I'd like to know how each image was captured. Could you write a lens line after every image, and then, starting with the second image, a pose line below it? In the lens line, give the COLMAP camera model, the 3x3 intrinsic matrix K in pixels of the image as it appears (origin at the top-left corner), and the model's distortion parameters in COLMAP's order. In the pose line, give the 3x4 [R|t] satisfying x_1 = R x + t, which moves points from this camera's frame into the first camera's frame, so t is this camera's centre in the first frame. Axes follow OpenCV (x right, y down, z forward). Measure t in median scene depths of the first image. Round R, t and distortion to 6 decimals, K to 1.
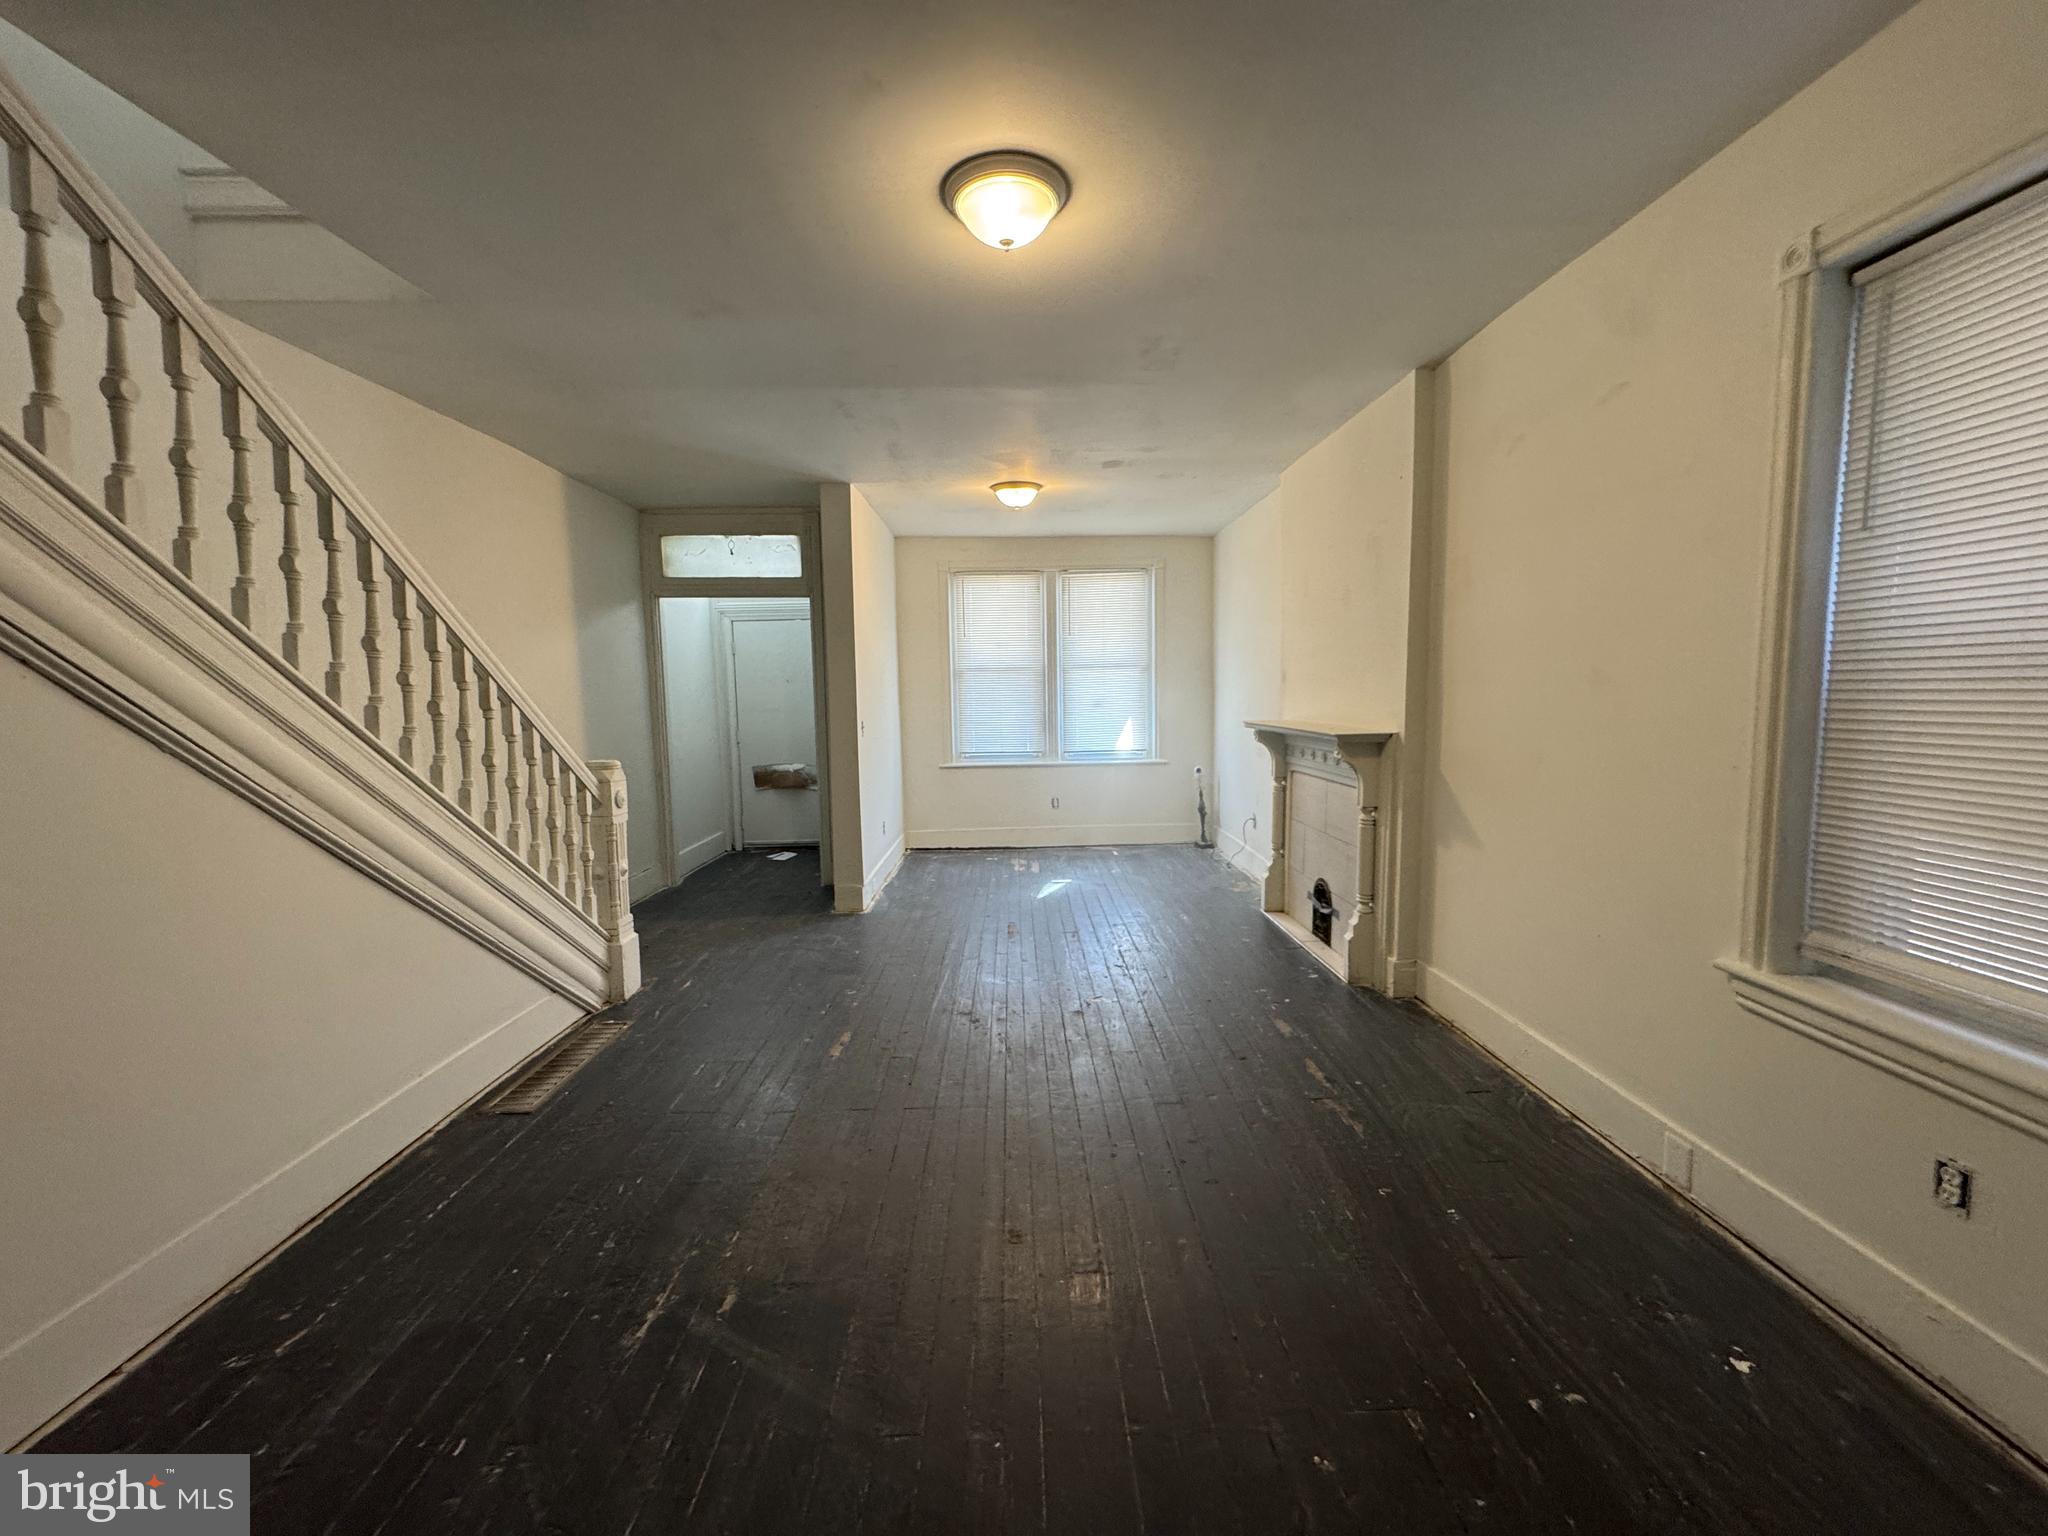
lens RADIAL K [[816.6, 0, 1023.5], [0, 816.6, 763.0], [0, 0, 1]] dist [-0.007214, 0.000707]
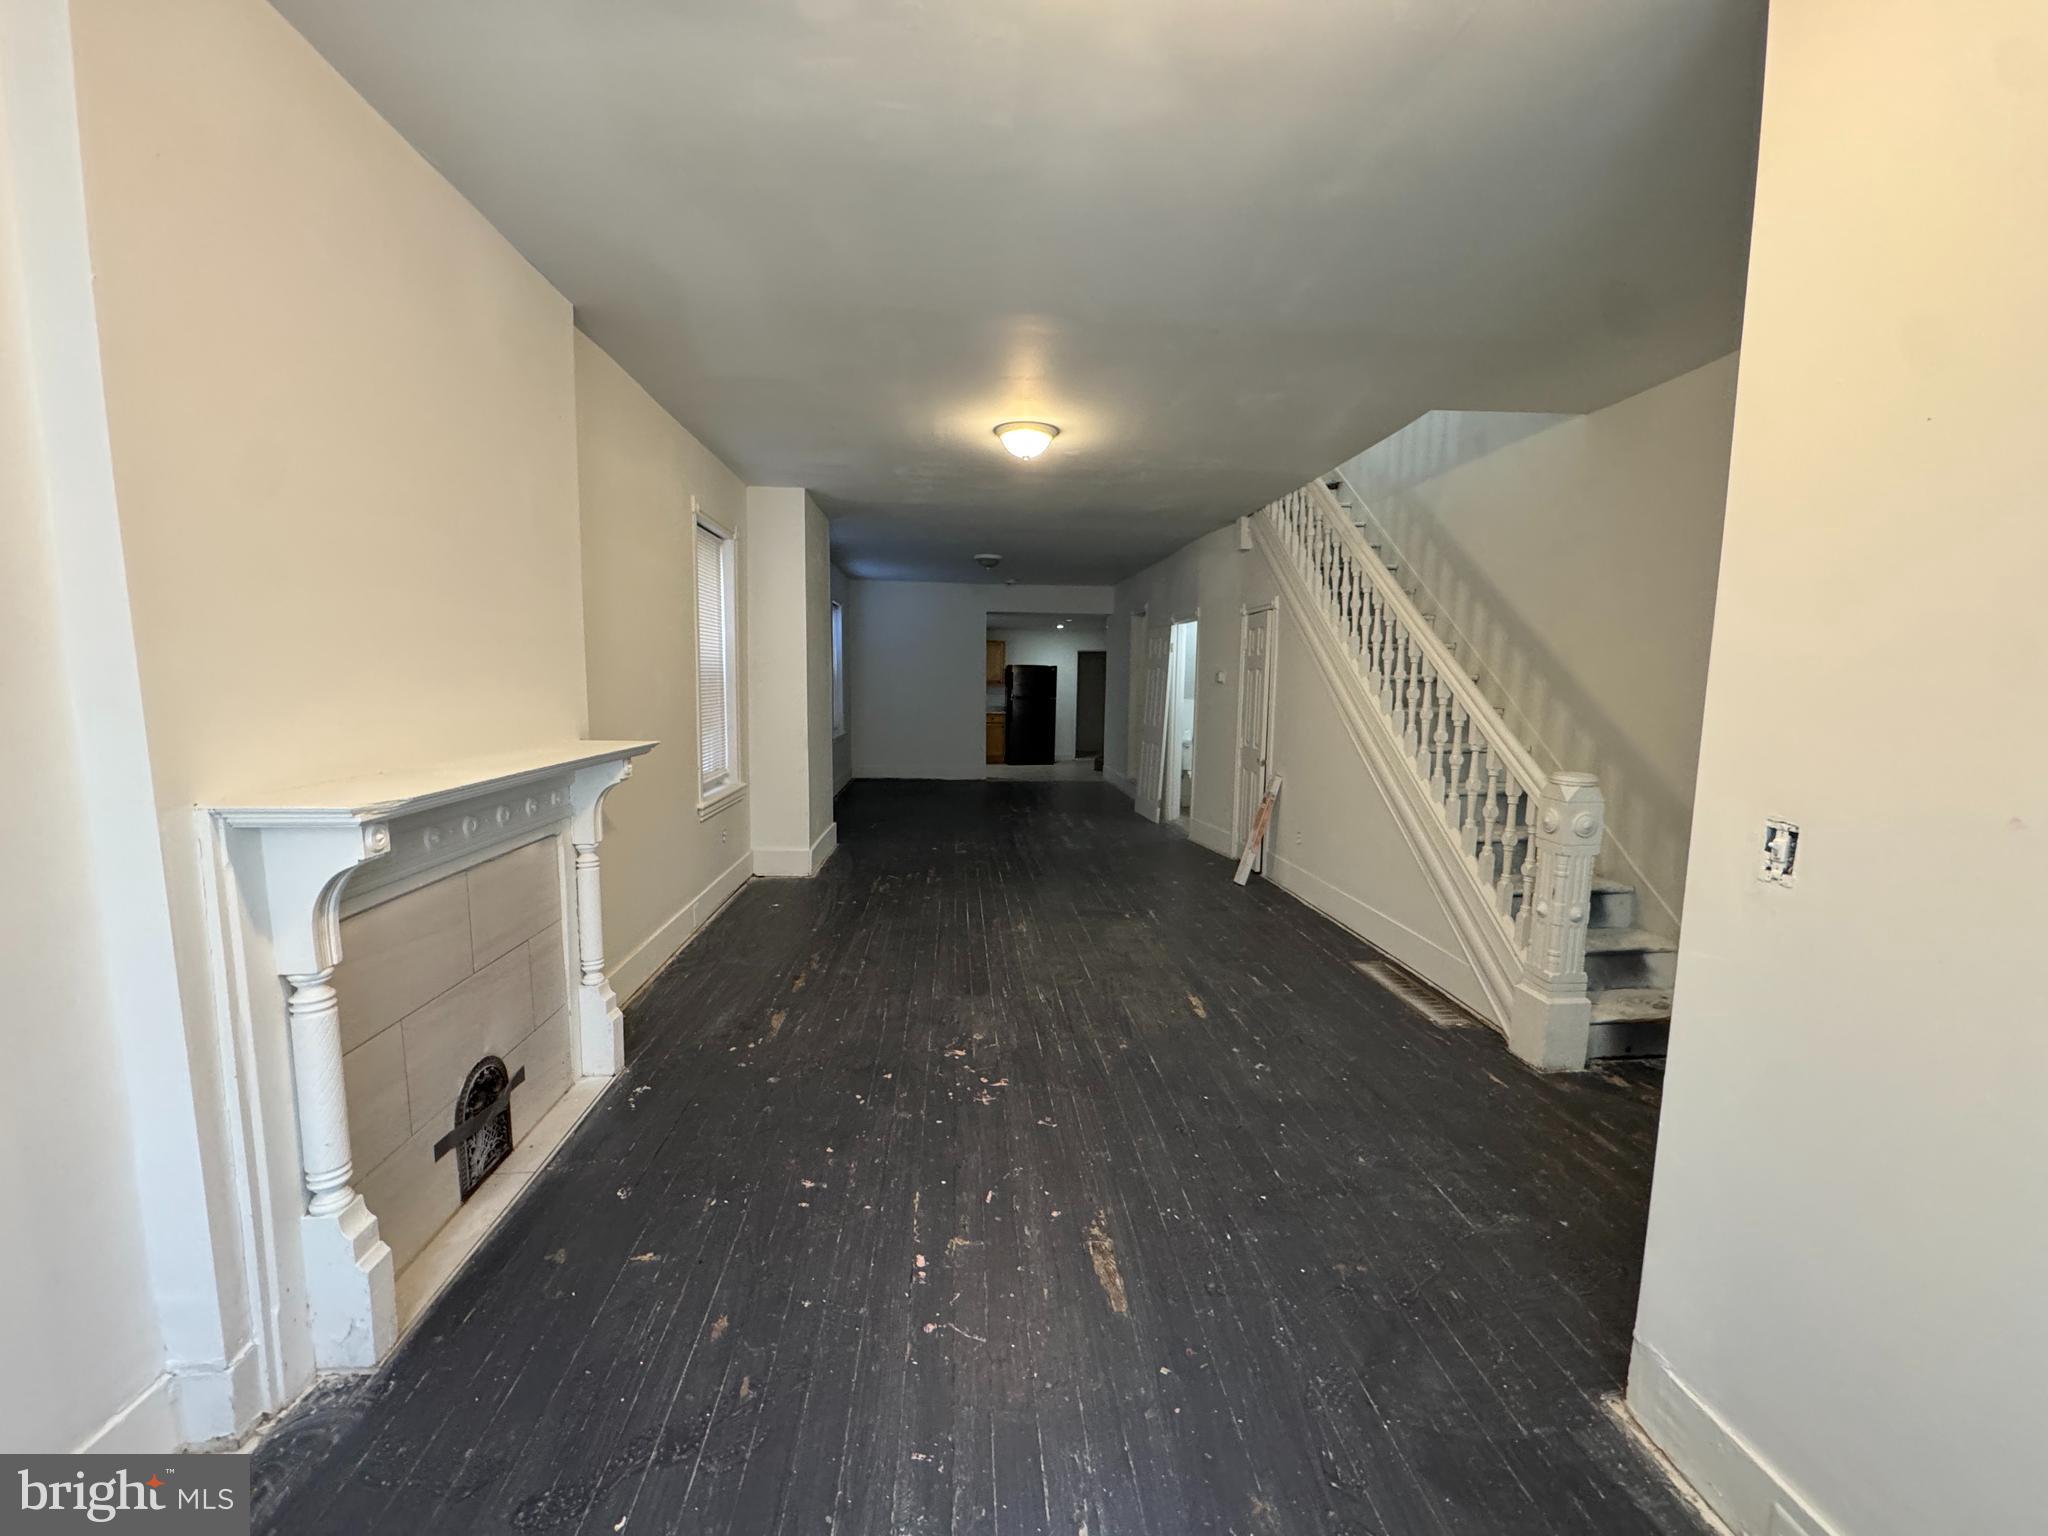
lens RADIAL K [[816.6, 0, 1021.3], [0, 816.6, 765.3], [0, 0, 1]] dist [-0.007214, 0.000707]
pose [[-0.997736, 0.010519, -0.066424, 0.057164], [-0.003193, 0.979170, 0.203019, -0.133432], [0.067176, 0.202771, -0.976919, 1.358447]]
